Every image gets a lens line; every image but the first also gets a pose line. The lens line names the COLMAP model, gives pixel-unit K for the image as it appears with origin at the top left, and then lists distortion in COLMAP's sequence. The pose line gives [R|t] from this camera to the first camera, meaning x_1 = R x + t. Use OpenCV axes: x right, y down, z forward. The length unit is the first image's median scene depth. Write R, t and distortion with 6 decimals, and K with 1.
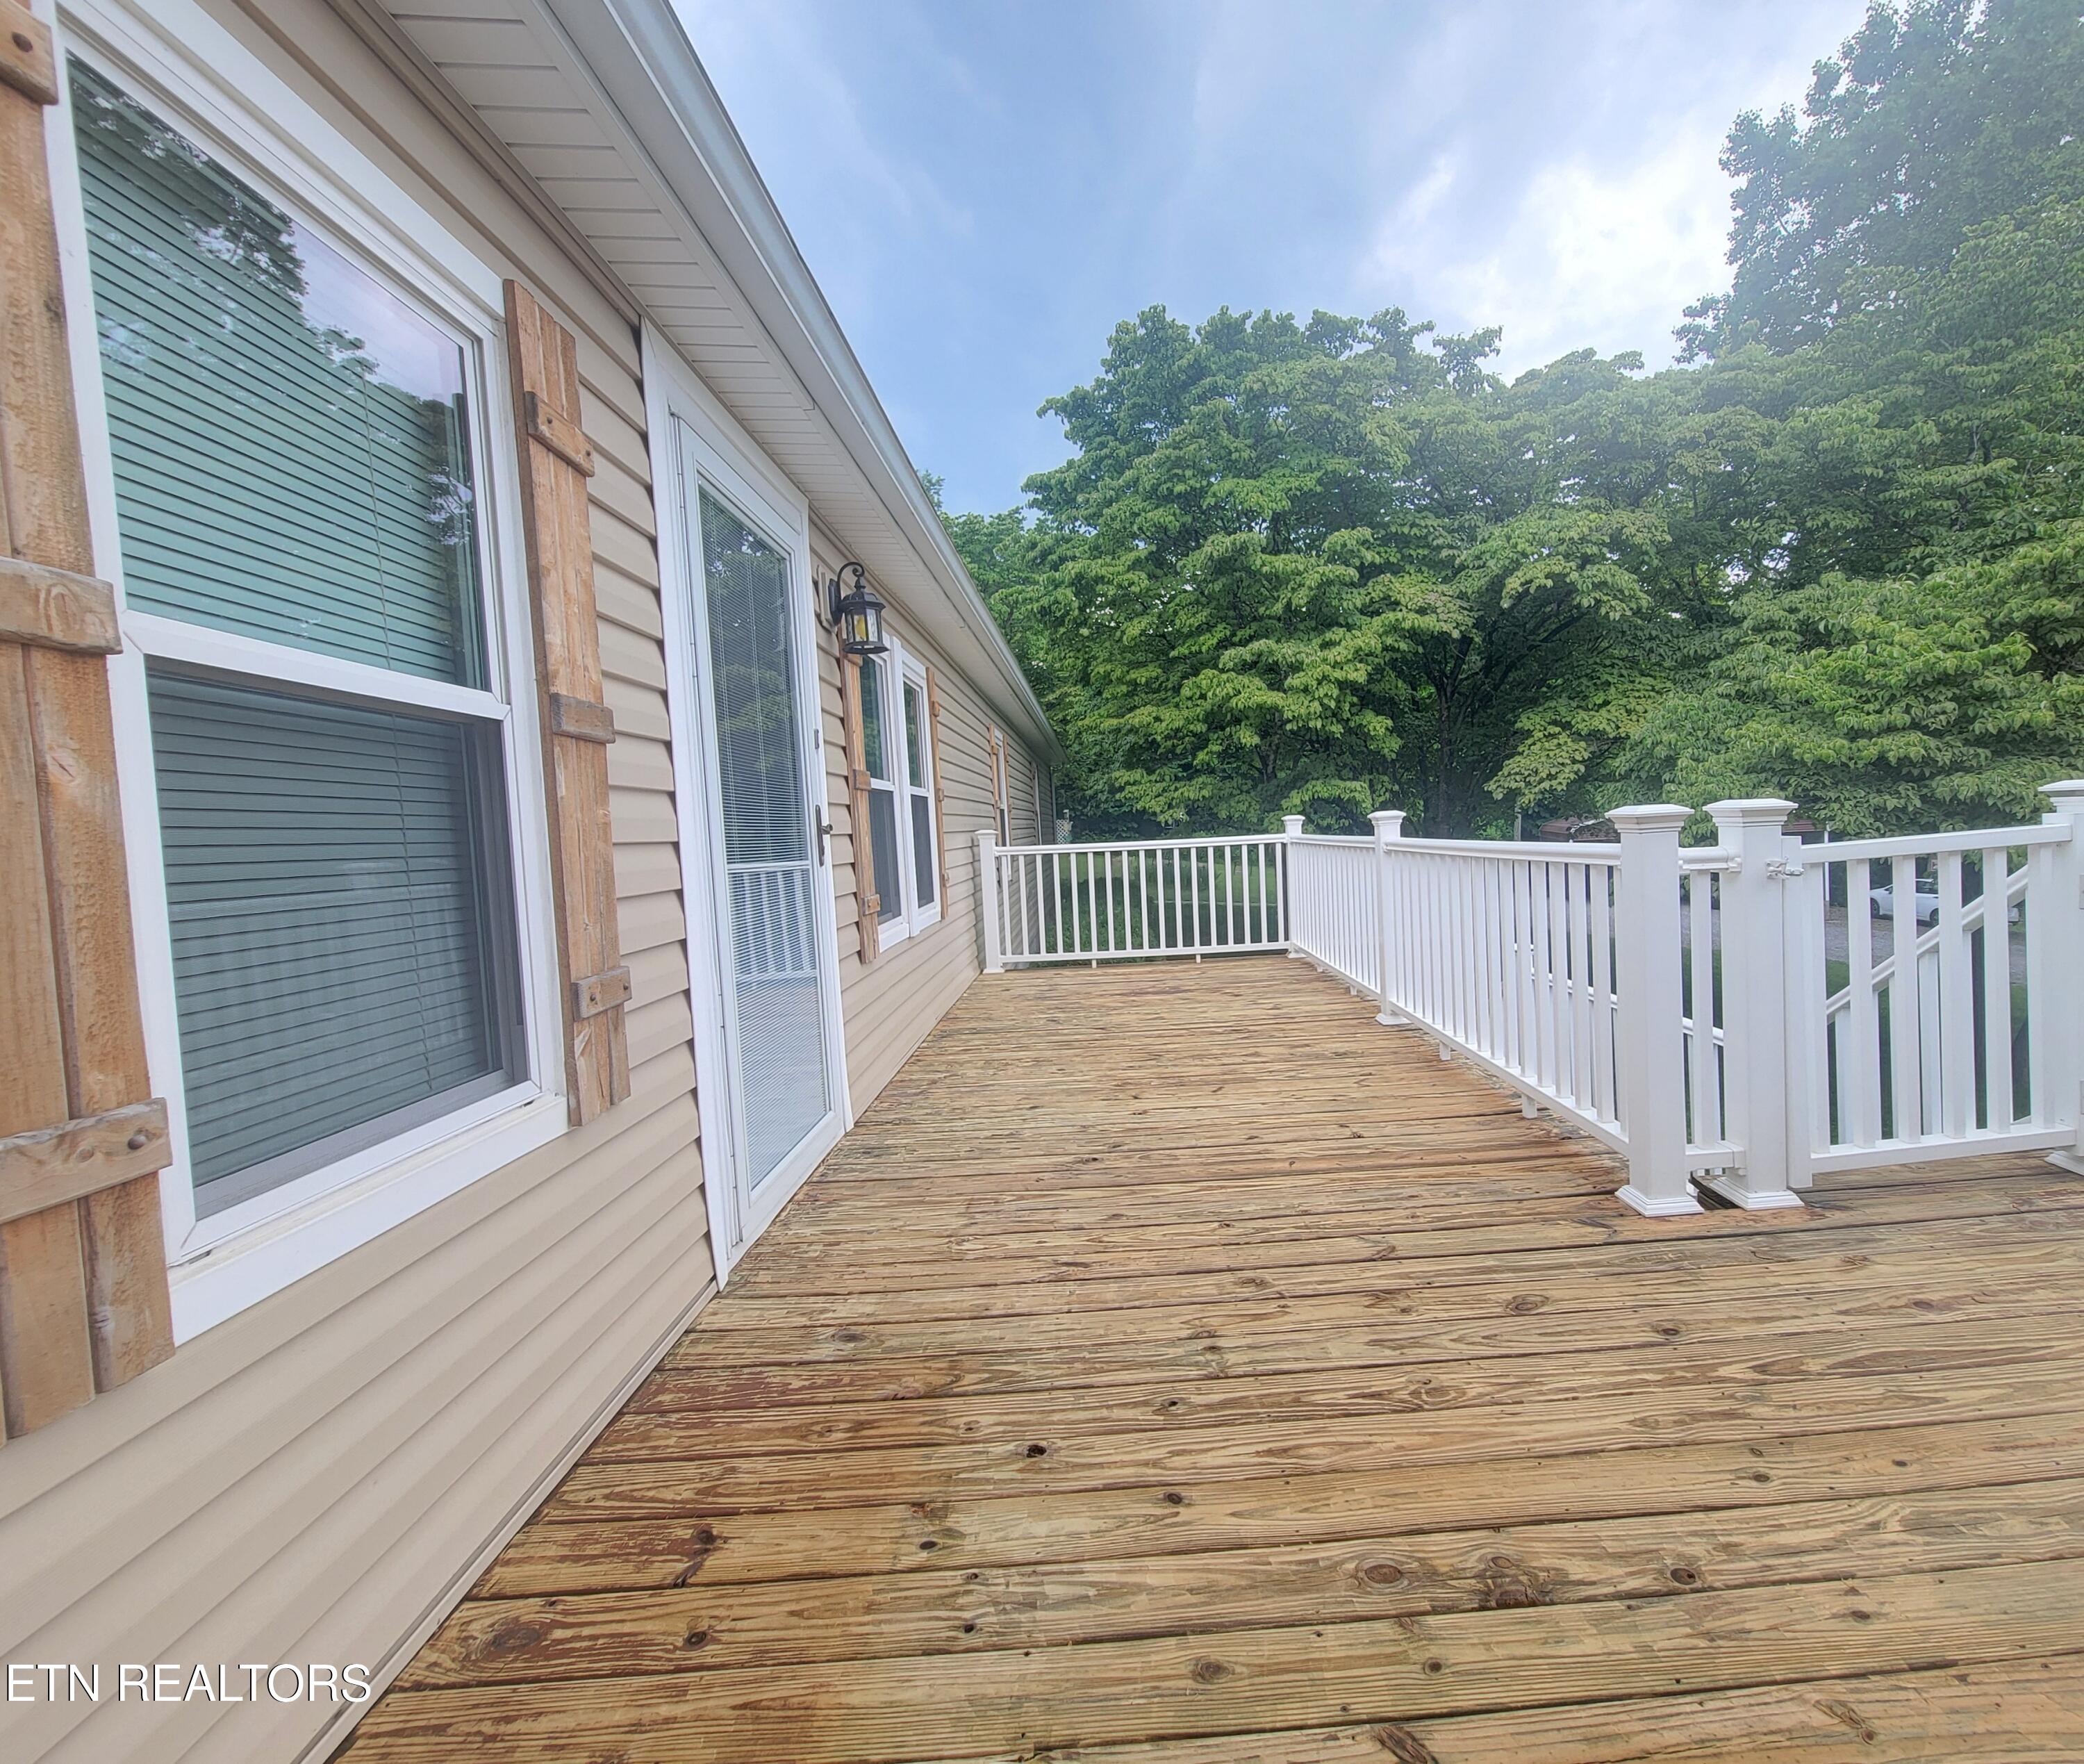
lens RADIAL K [[991.5, 0, 1158.7], [0, 991.5, 856.3], [0, 0, 1]] dist [0.000240, -0.000136]
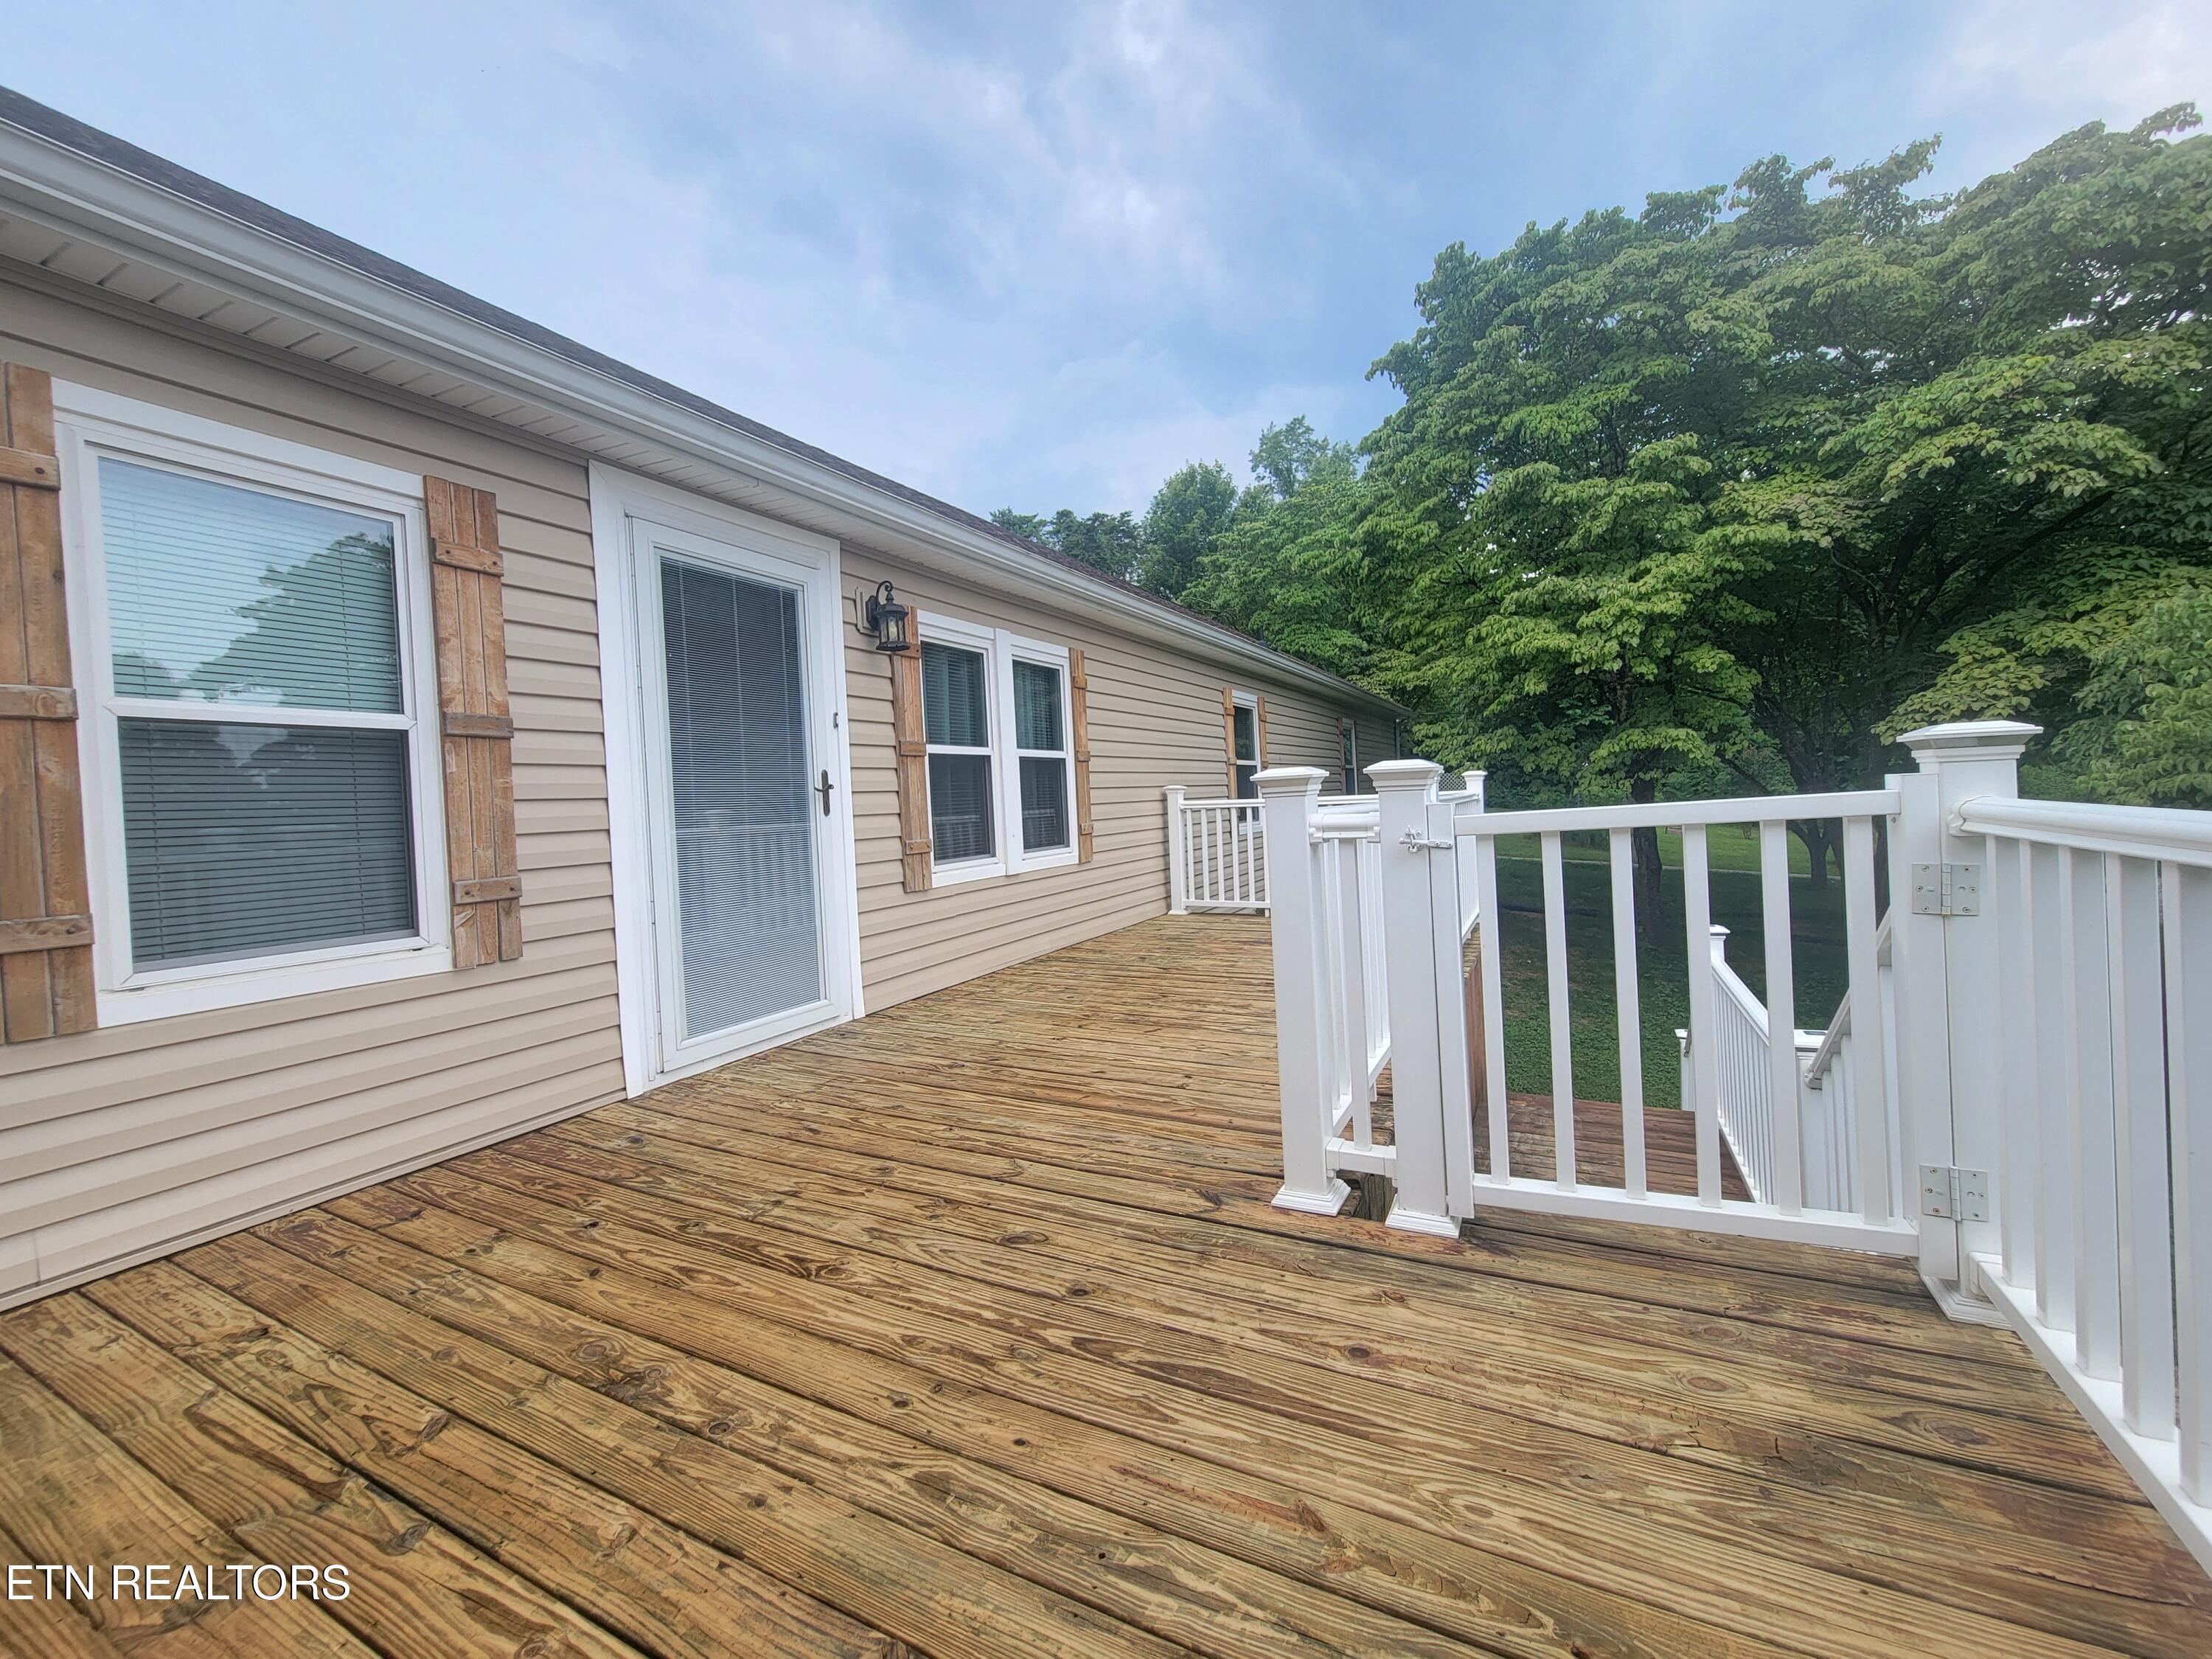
lens RADIAL K [[926.4, 0, 1063.8], [0, 926.4, 807.4], [0, 0, 1]] dist [-0.000004, -0.000945]
pose [[0.848902, 0.014551, -0.528350, 0.253658], [-0.013923, 0.999890, 0.005168, -0.005286], [0.528367, 0.002969, 0.849011, 0.047576]]
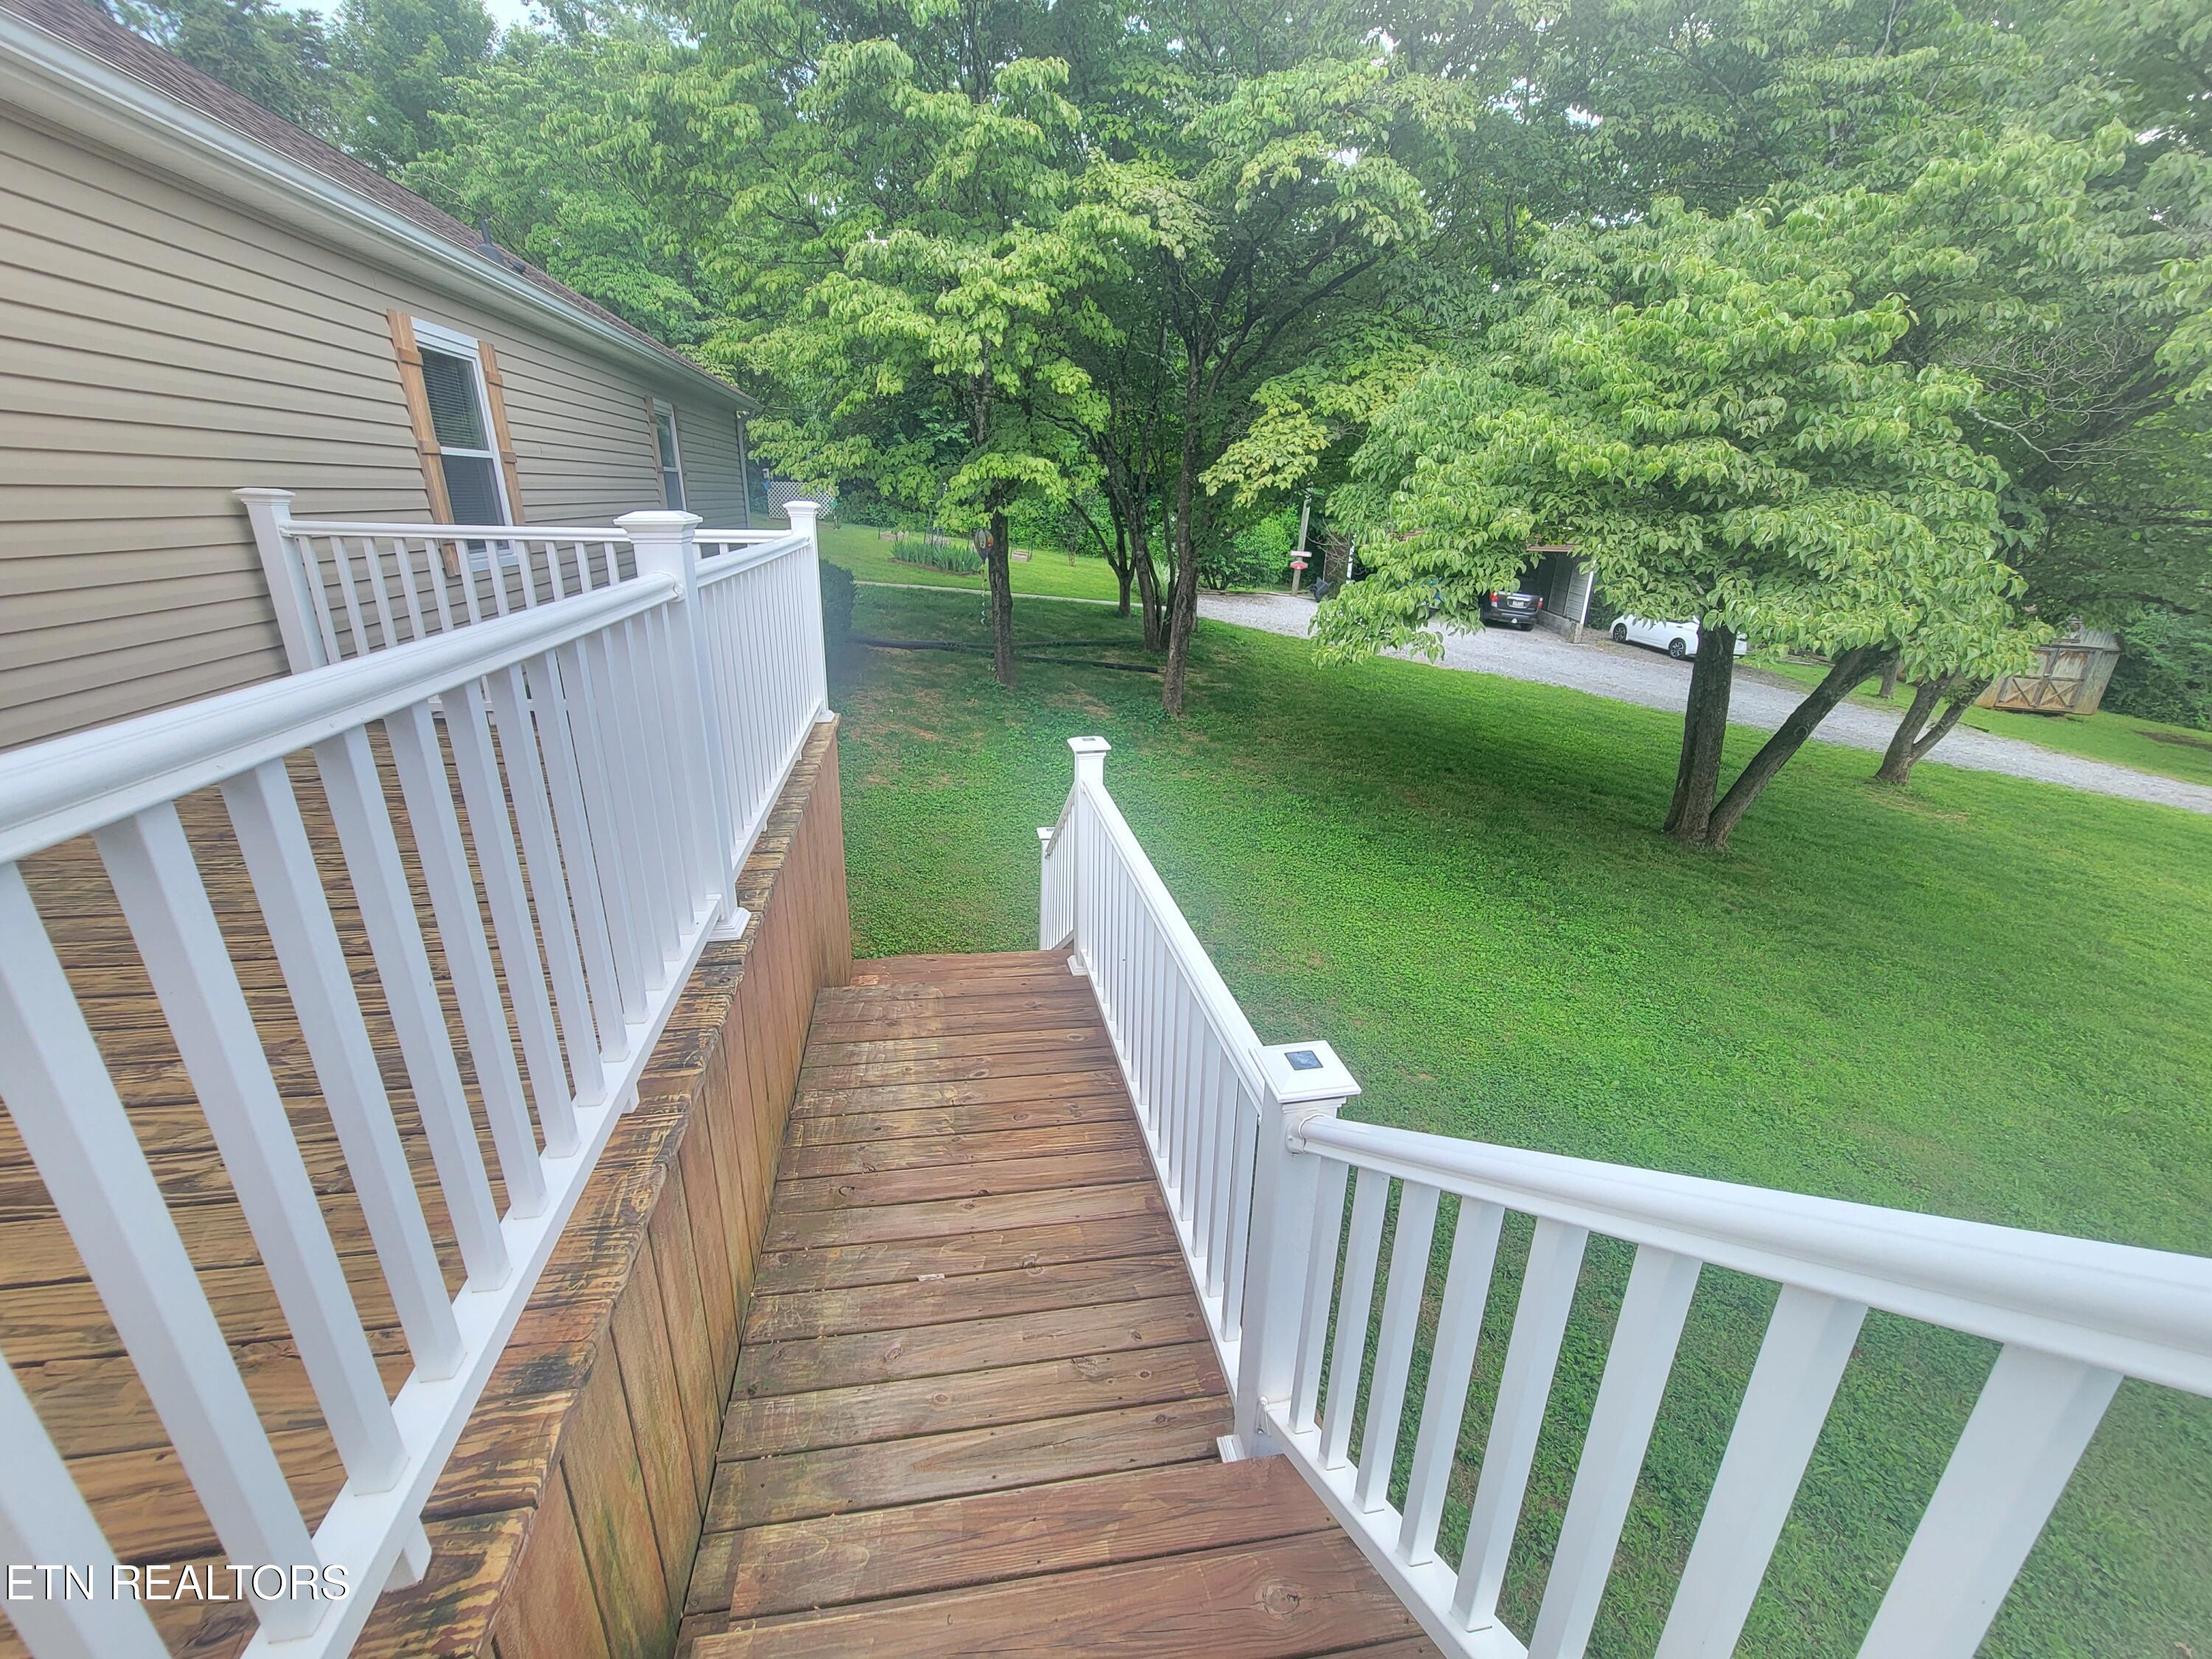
lens RADIAL K [[930.9, 0, 1106.0], [0, 930.9, 829.5], [0, 0, 1]] dist [0.001356, 0.000764]
pose [[0.990517, 0.025489, 0.135006, 0.238517], [-0.065211, 0.952123, 0.298680, -0.029905], [-0.120929, -0.304651, 0.944756, 0.330347]]
